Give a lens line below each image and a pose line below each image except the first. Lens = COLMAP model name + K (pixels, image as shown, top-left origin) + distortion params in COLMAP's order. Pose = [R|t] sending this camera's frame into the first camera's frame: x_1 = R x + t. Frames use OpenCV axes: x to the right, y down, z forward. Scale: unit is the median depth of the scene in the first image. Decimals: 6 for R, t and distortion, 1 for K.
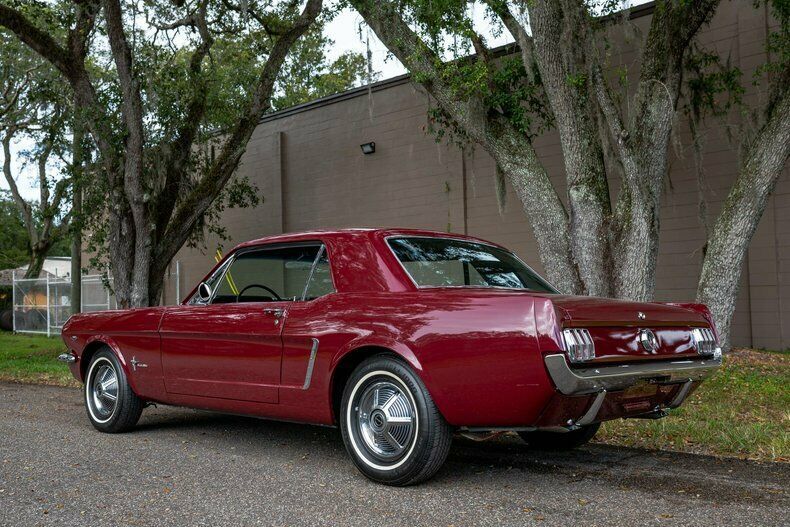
lens RADIAL K [[792.2, 0, 391.8], [0, 792.2, 268.2], [0, 0, 1]] dist [0.025124, 0.000000]
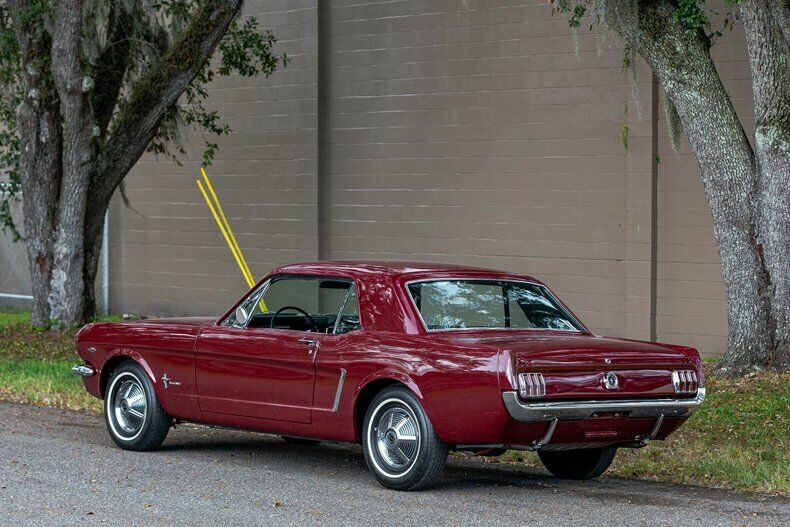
lens RADIAL K [[2367.6, 0, 394.8], [0, 2367.6, 265.7], [0, 0, 1]] dist [-0.049333, 0.000000]
pose [[0.994267, 0.029974, -0.102634, 0.244330], [-0.021942, 0.996672, 0.078510, -0.248385], [0.104646, -0.075808, 0.991616, -1.791996]]
